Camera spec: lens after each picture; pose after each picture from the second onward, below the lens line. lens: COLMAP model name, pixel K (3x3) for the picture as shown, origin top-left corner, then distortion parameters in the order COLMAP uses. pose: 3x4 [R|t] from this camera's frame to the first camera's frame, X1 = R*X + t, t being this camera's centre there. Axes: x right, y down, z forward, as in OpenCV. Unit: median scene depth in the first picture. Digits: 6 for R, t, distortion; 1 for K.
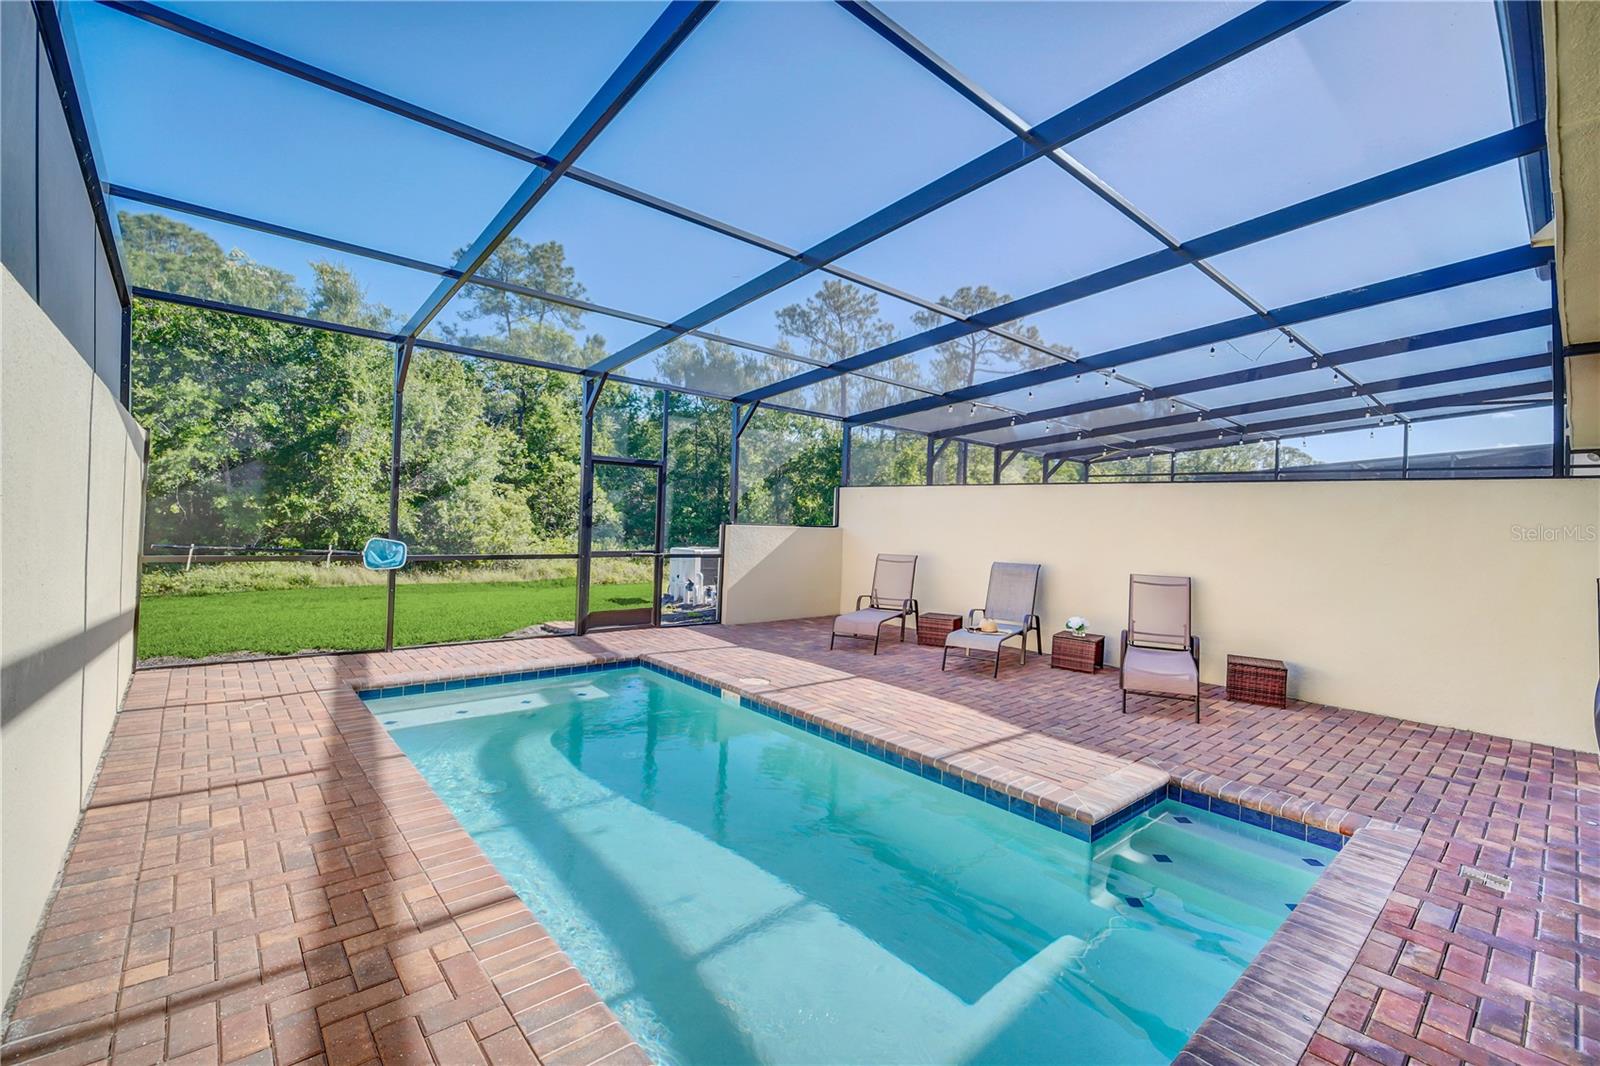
lens RADIAL K [[698.3, 0, 807.0], [0, 698.3, 530.4], [0, 0, 1]] dist [-0.019890, -0.001120]
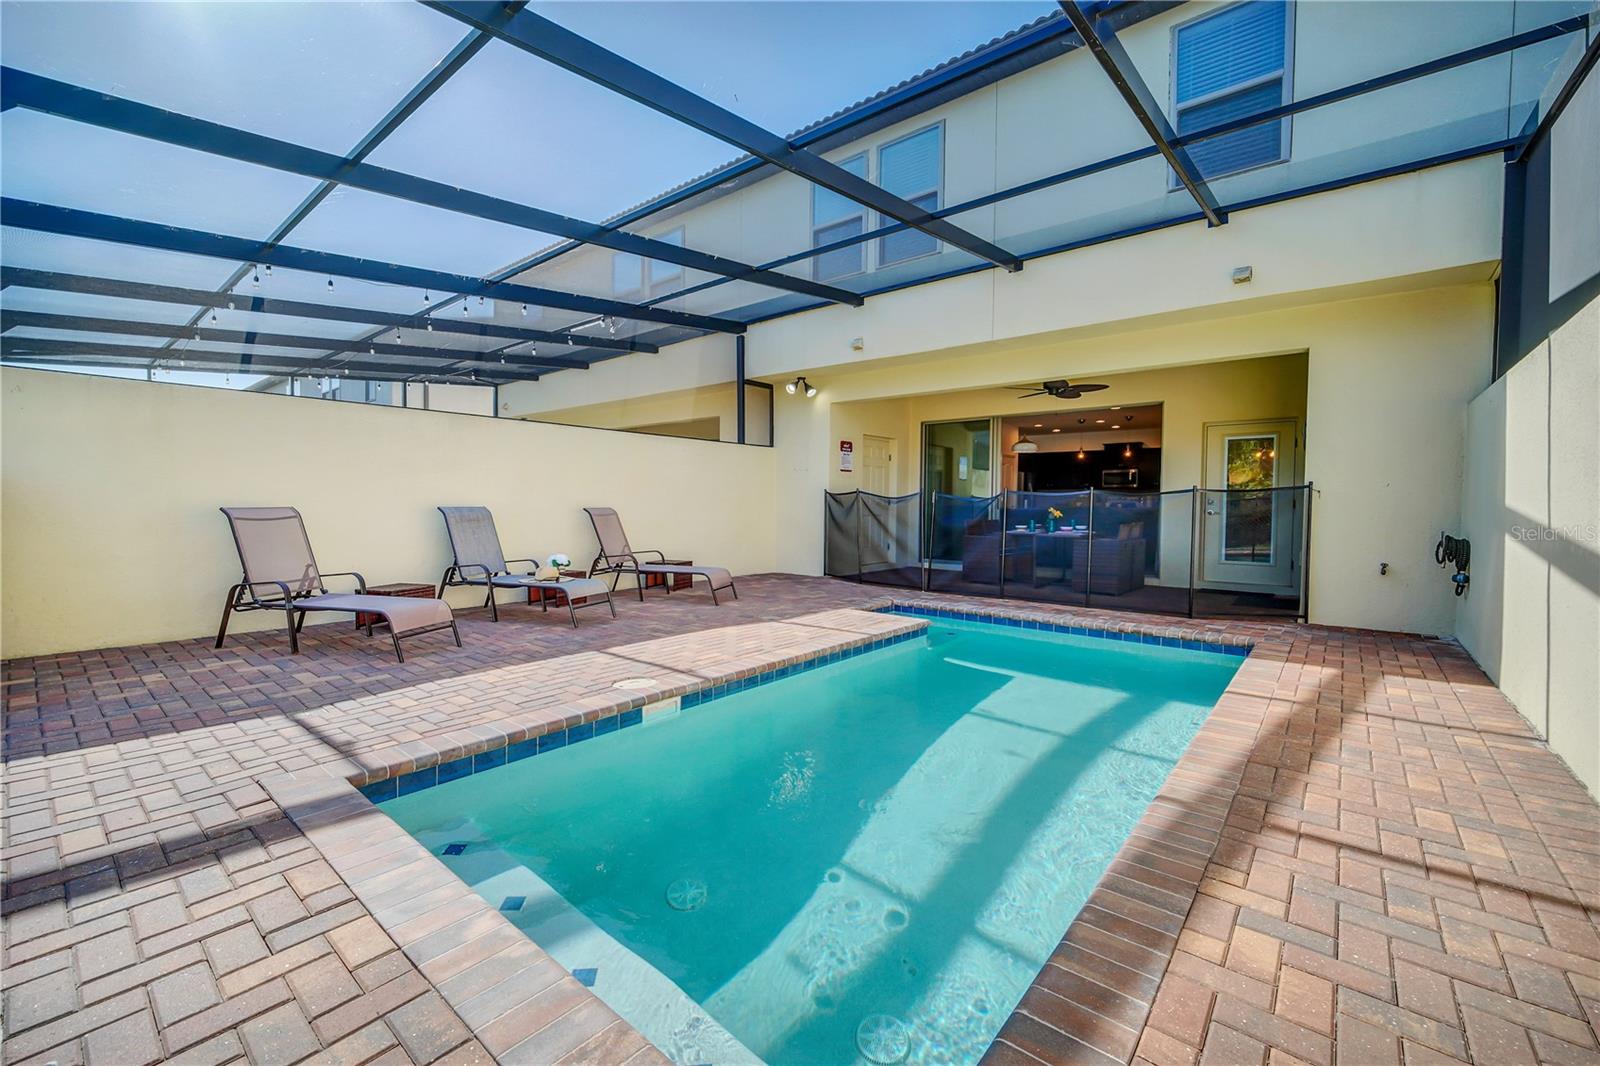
lens RADIAL K [[652.8, 0, 793.8], [0, 652.8, 529.1], [0, 0, 1]] dist [-0.000169, -0.000952]
pose [[-0.156492, -0.077497, 0.984634, -1.018111], [0.002909, 0.996876, 0.078923, 0.012160], [-0.987675, 0.015215, -0.155778, 1.295791]]
